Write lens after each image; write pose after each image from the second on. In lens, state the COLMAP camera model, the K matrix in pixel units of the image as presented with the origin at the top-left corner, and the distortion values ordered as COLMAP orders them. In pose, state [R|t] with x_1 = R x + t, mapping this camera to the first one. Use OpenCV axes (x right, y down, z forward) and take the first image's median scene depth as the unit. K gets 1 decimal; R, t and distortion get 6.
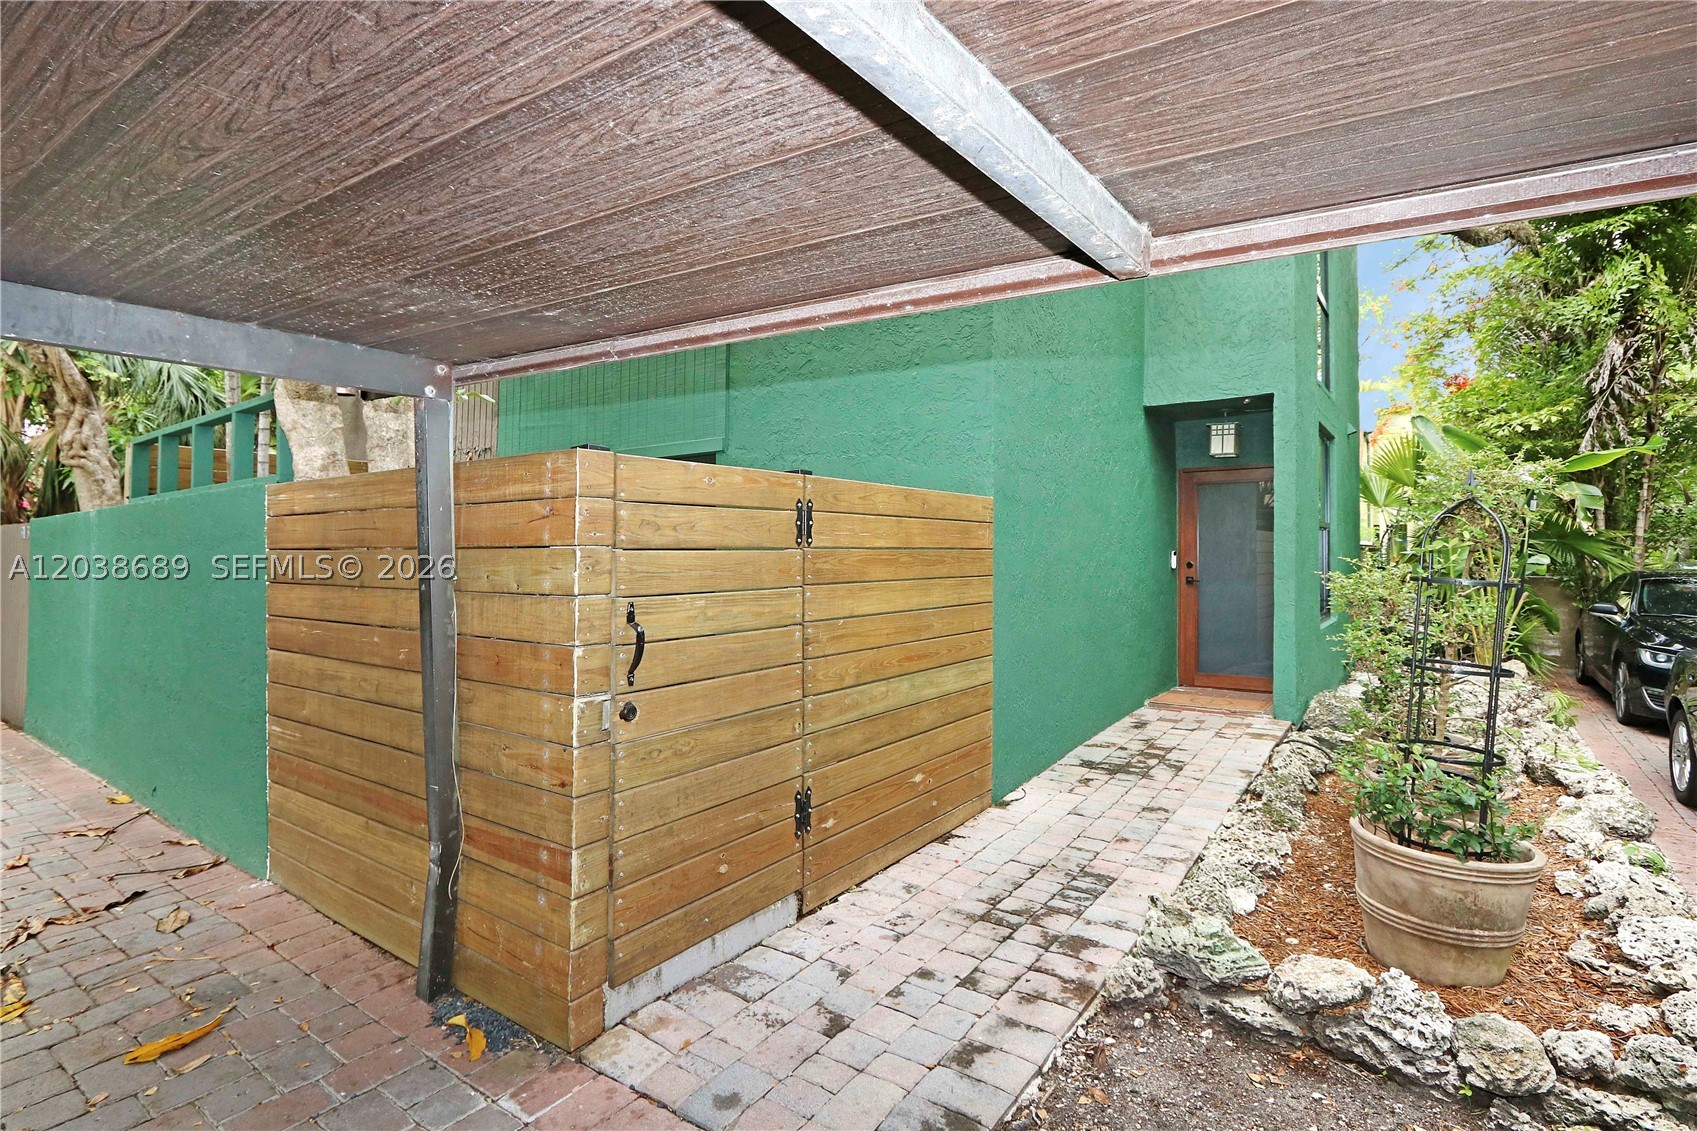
lens RADIAL K [[792.6, 0, 823.5], [0, 792.6, 542.2], [0, 0, 1]] dist [-0.015387, -0.000165]
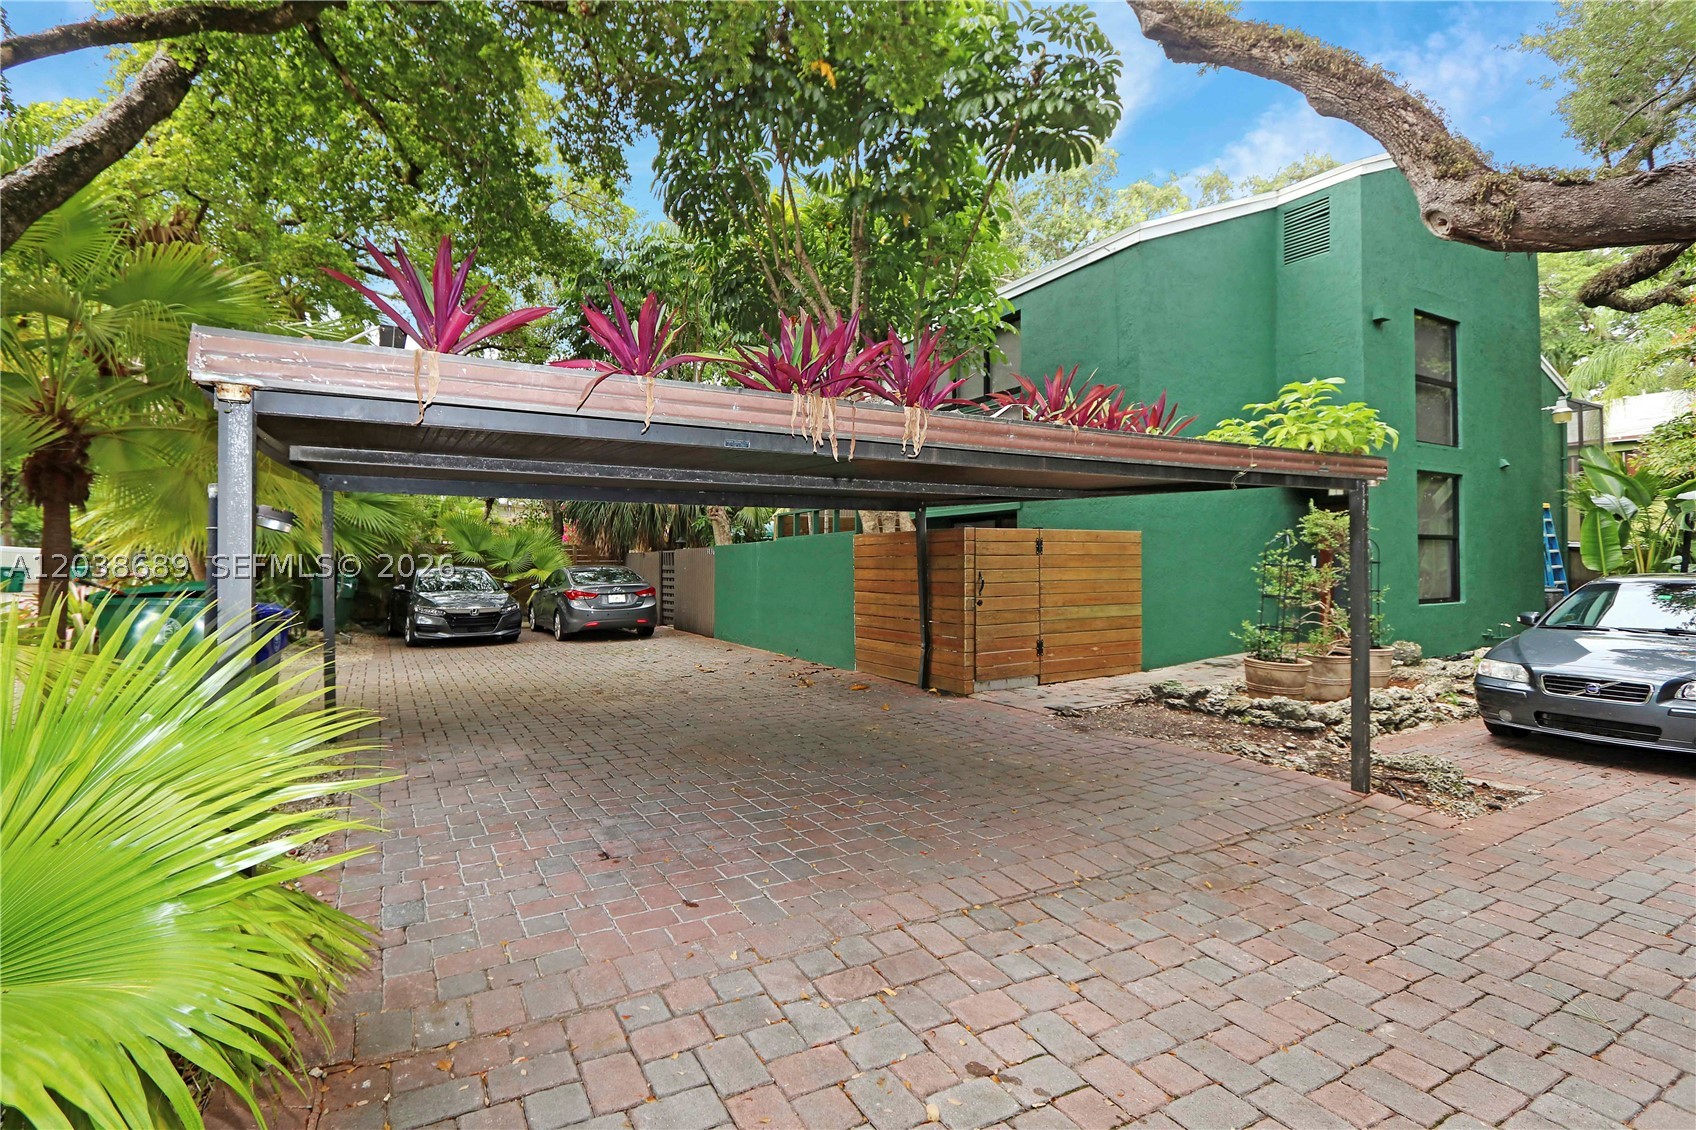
lens RADIAL K [[792.1, 0, 823.0], [0, 792.1, 541.7], [0, 0, 1]] dist [-0.015387, -0.000165]
pose [[0.913446, -0.015424, -0.406667, 0.404713], [0.010699, 0.999846, -0.013891, -0.009362], [0.406819, 0.008337, 0.913471, -1.831901]]
